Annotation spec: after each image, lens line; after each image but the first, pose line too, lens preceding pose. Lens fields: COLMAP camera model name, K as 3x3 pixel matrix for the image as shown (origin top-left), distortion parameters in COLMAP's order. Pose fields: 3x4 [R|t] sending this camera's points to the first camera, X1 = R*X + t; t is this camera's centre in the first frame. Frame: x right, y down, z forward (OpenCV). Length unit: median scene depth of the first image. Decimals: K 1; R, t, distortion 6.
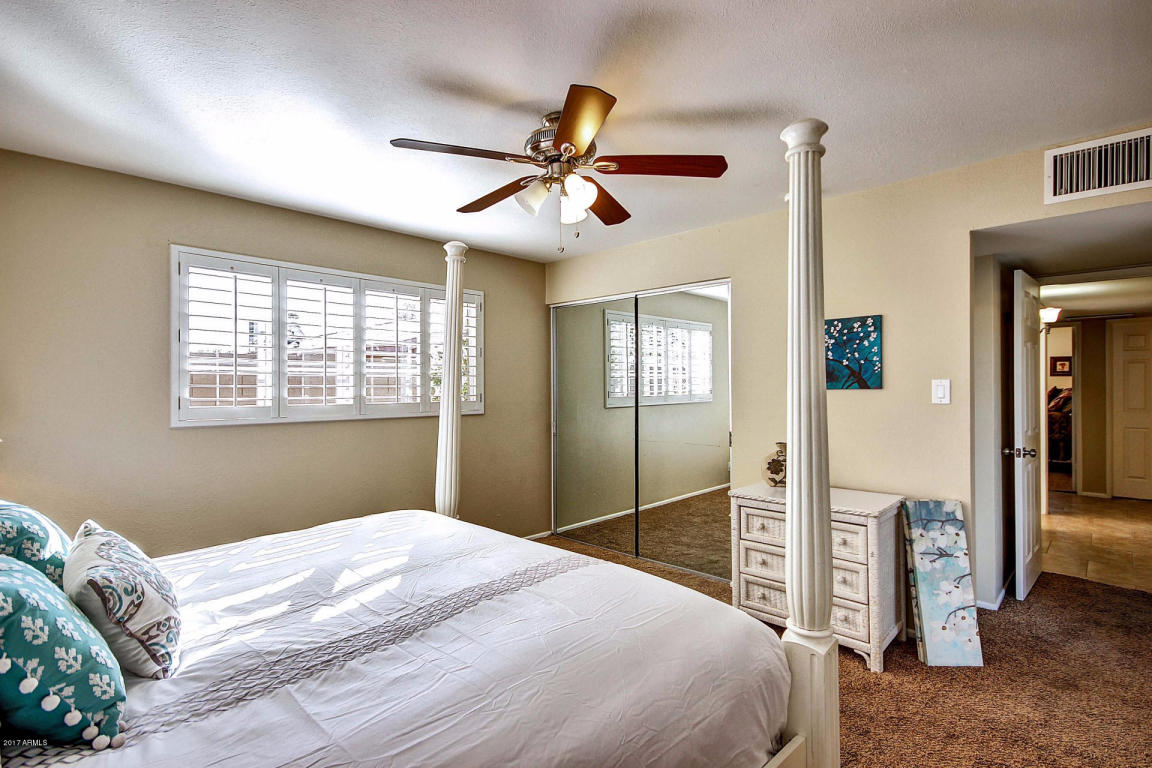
lens RADIAL K [[547.2, 0, 585.0], [0, 547.2, 385.4], [0, 0, 1]] dist [0.000189, -0.000756]
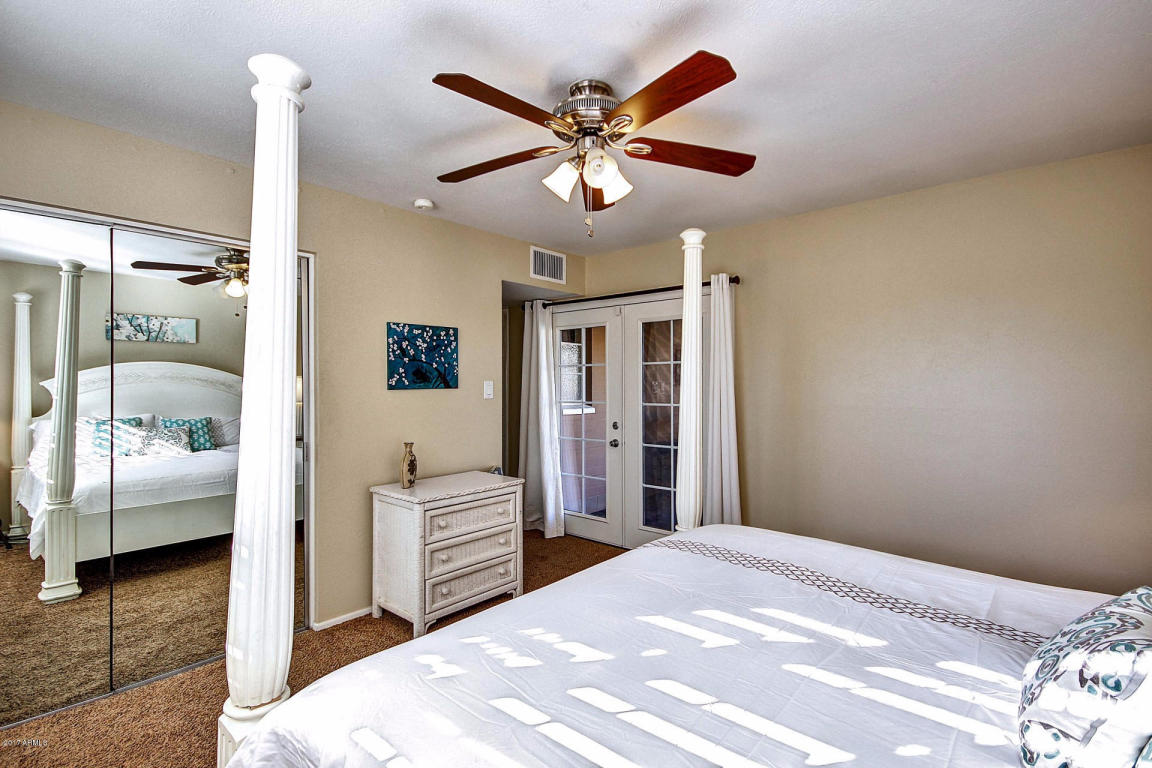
lens RADIAL K [[547.2, 0, 573.2], [0, 547.2, 380.4], [0, 0, 1]] dist [0.000189, -0.000756]
pose [[-0.049512, 0.004443, 0.998764, -0.689514], [-0.005406, 0.999974, -0.004717, -0.006671], [-0.998759, -0.005633, -0.049487, 0.789231]]
